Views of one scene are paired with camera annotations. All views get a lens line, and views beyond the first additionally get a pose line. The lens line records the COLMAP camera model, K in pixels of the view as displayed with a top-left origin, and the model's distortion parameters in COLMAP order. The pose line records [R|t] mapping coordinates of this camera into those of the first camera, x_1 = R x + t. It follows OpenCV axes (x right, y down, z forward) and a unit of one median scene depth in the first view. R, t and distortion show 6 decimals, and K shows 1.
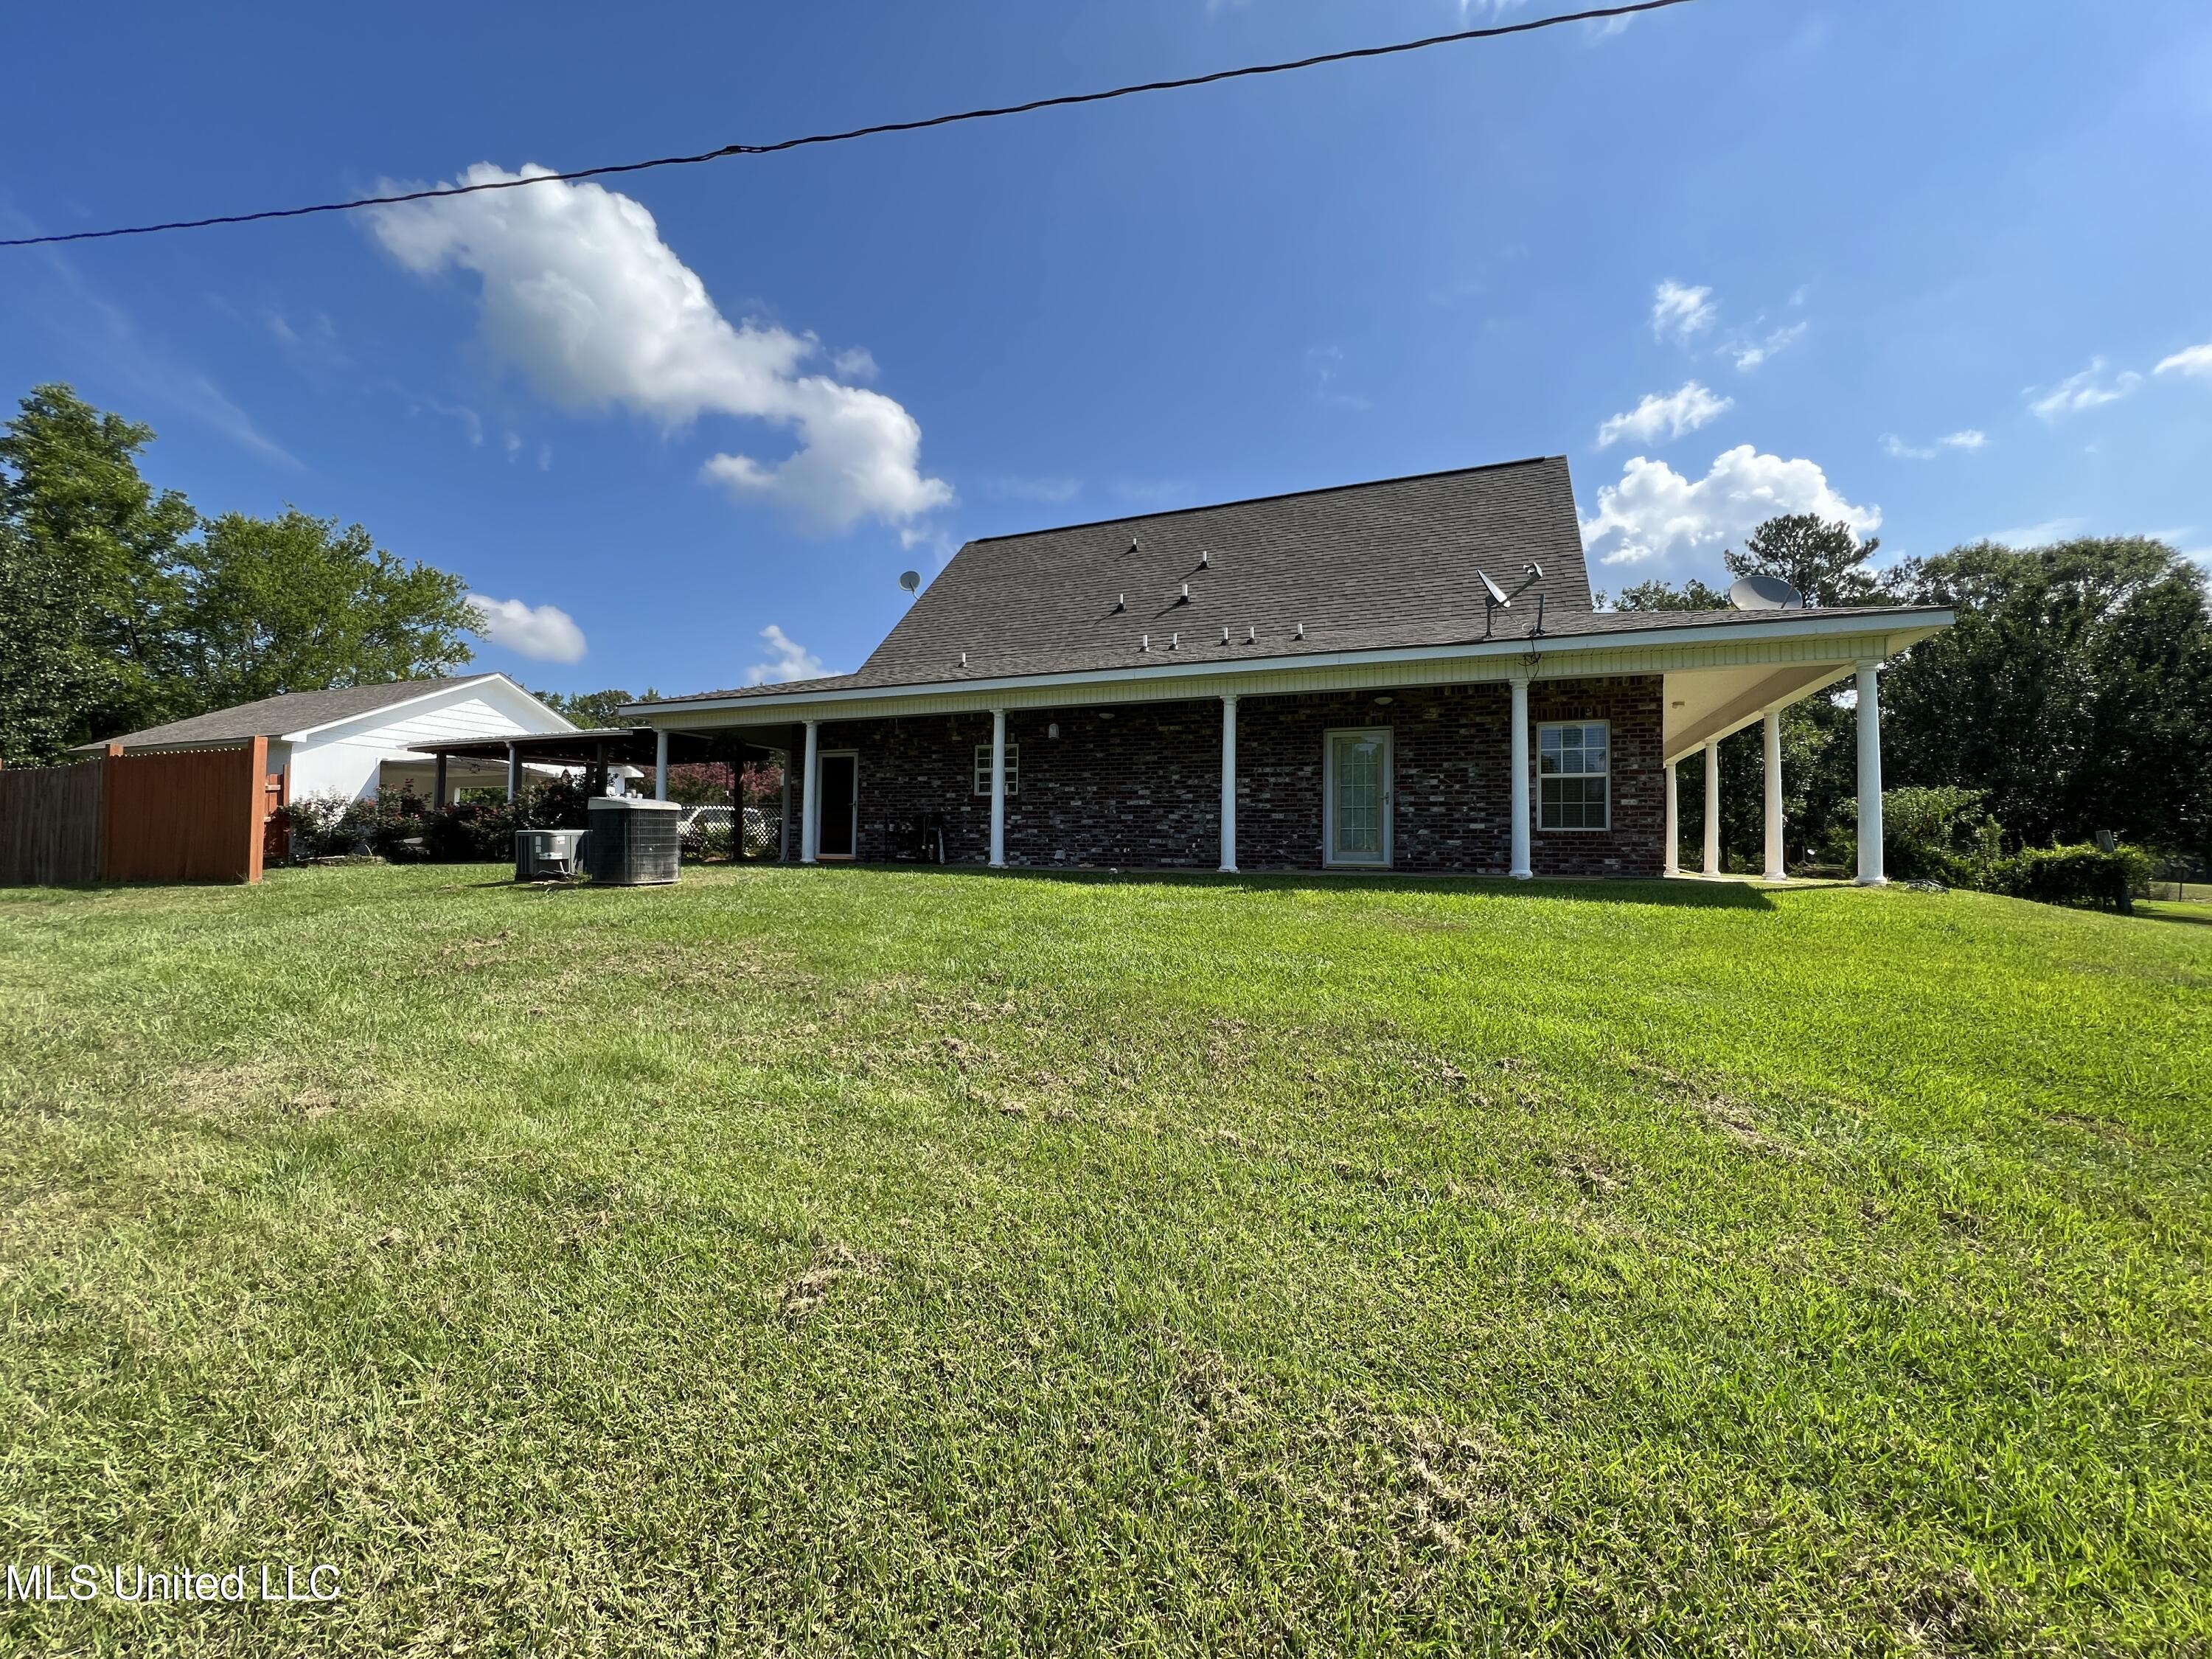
lens RADIAL K [[887.0, 0, 1099.4], [0, 887.0, 827.3], [0, 0, 1]] dist [0.001627, -0.000317]
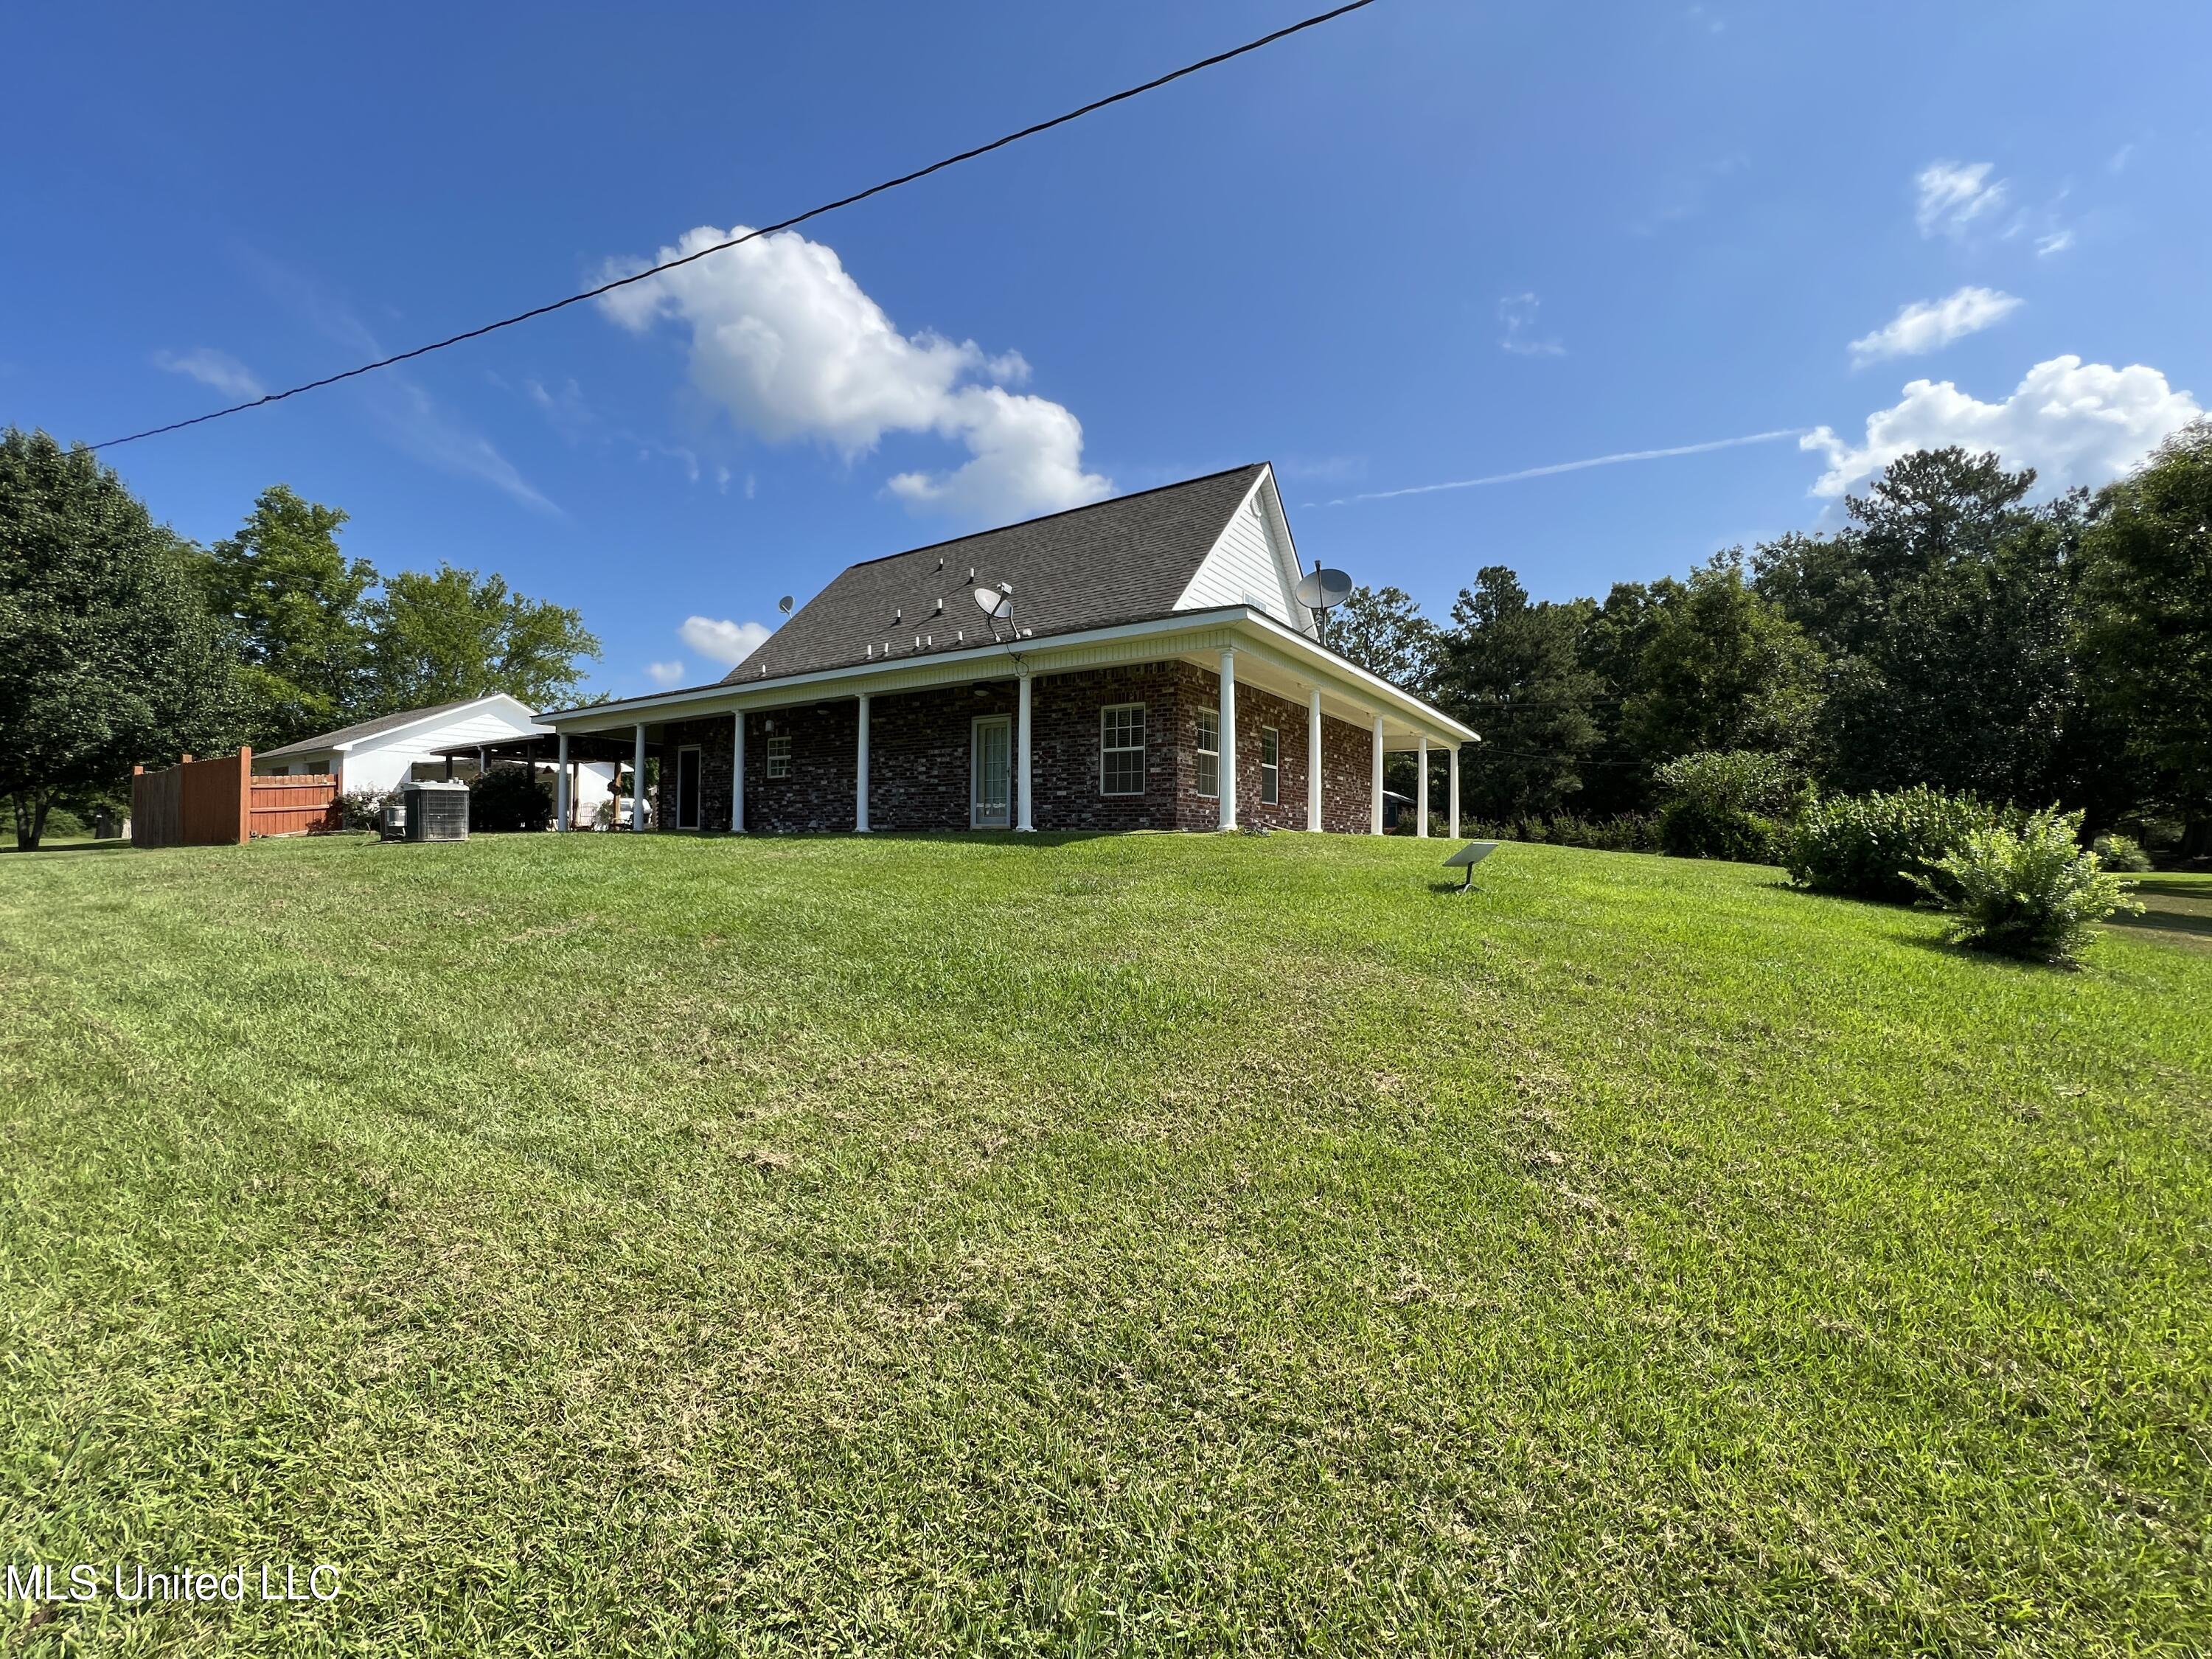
lens RADIAL K [[887.0, 0, 1099.4], [0, 887.0, 827.3], [0, 0, 1]] dist [0.001627, -0.000317]
pose [[0.981282, -0.010380, -0.192297, 0.254043], [0.012520, 0.999872, 0.009915, 0.012162], [0.192169, -0.012137, 0.981287, -0.064992]]
